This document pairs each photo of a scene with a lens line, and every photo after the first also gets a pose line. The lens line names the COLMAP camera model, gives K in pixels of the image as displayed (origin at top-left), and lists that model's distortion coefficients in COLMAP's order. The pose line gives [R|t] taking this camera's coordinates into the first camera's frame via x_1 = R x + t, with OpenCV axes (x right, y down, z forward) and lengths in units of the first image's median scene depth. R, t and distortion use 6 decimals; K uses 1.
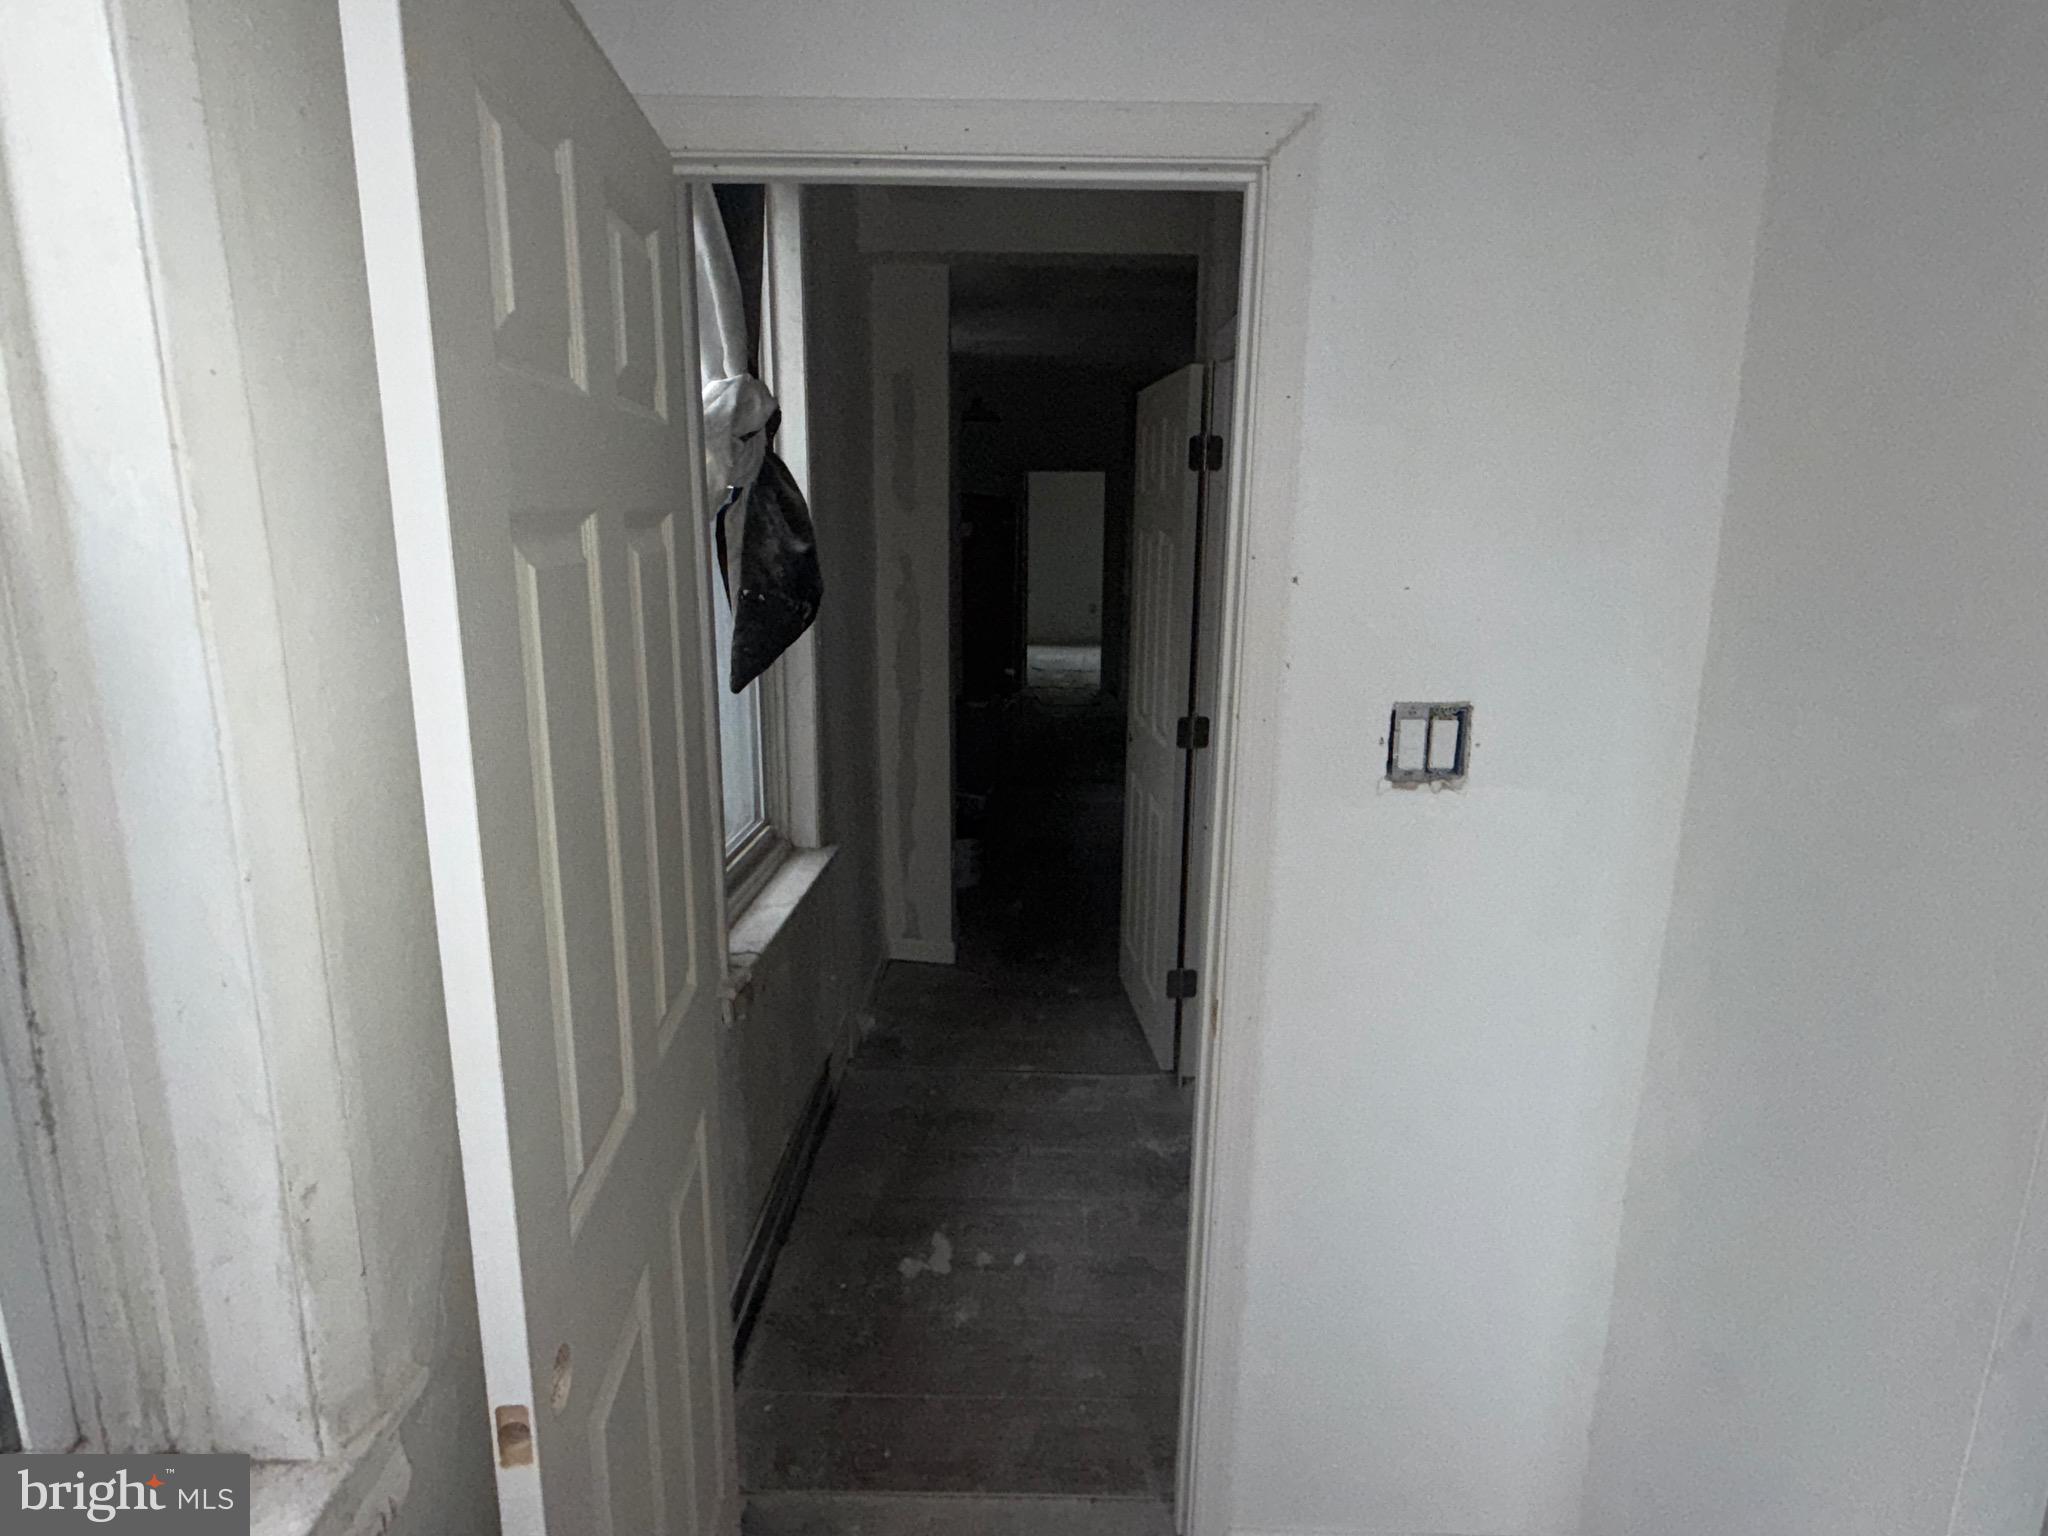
lens RADIAL K [[1141.1, 0, 1024.0], [0, 1141.1, 768.0], [0, 0, 1]] dist [0.001878, 0.001162]
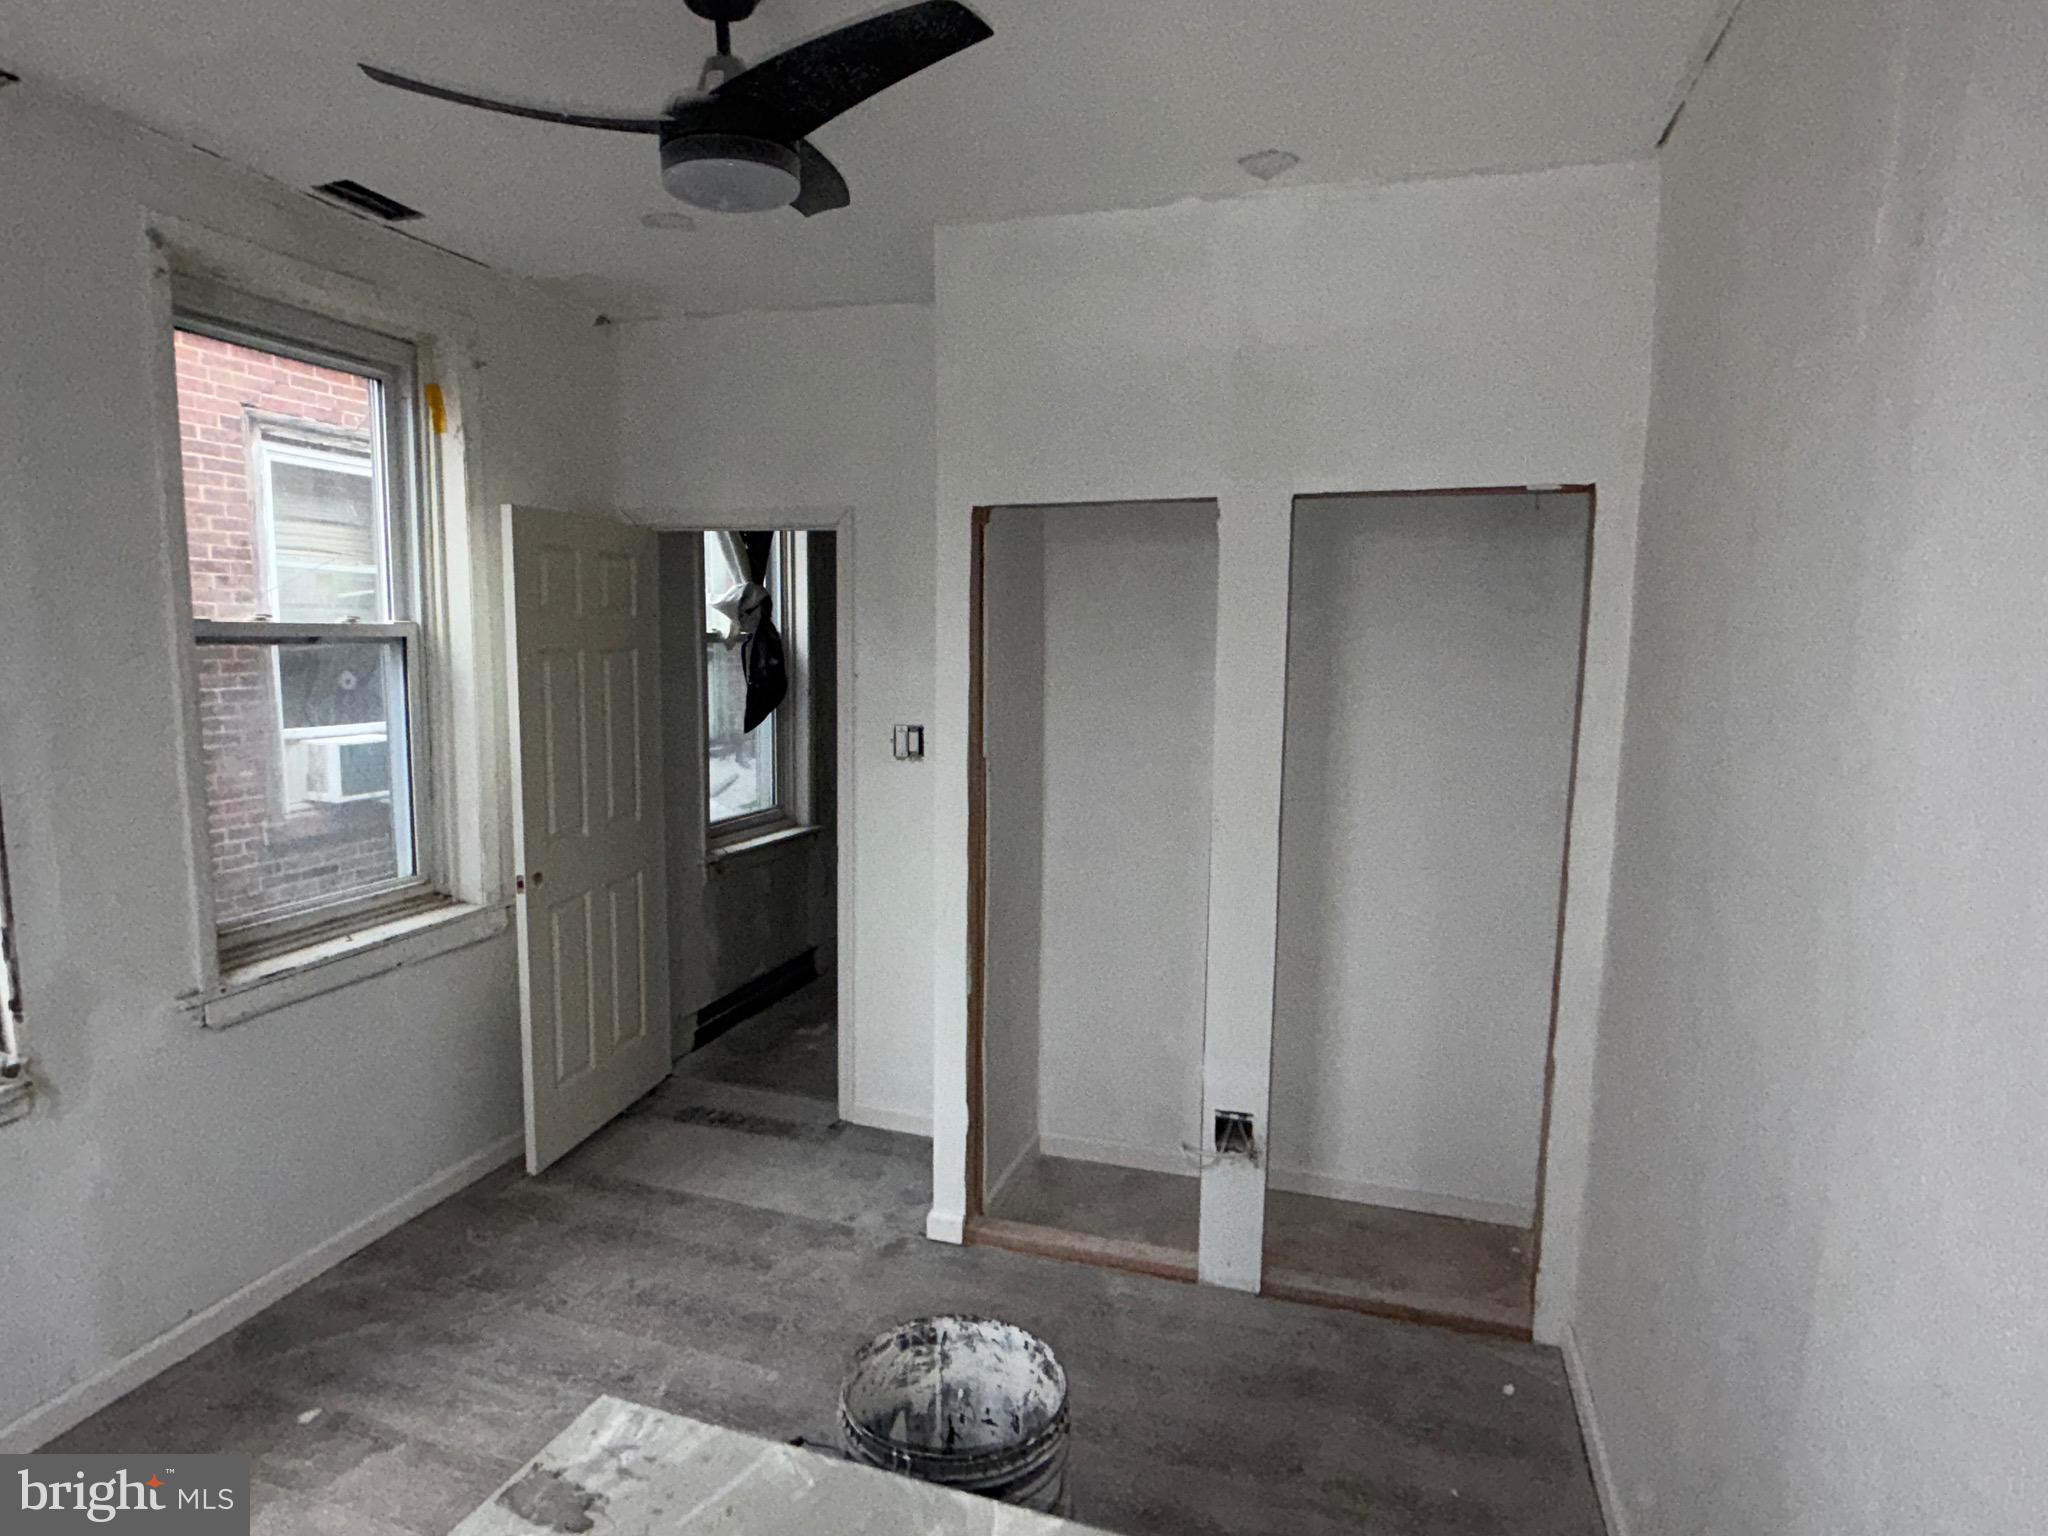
lens RADIAL K [[1141.1, 0, 1024.0], [0, 1141.1, 768.0], [0, 0, 1]] dist [0.001878, 0.001162]
pose [[0.960469, 0.035189, -0.276155, 0.870204], [-0.063722, 0.993432, -0.095037, 0.173702], [0.270997, 0.108877, 0.956403, -0.882675]]
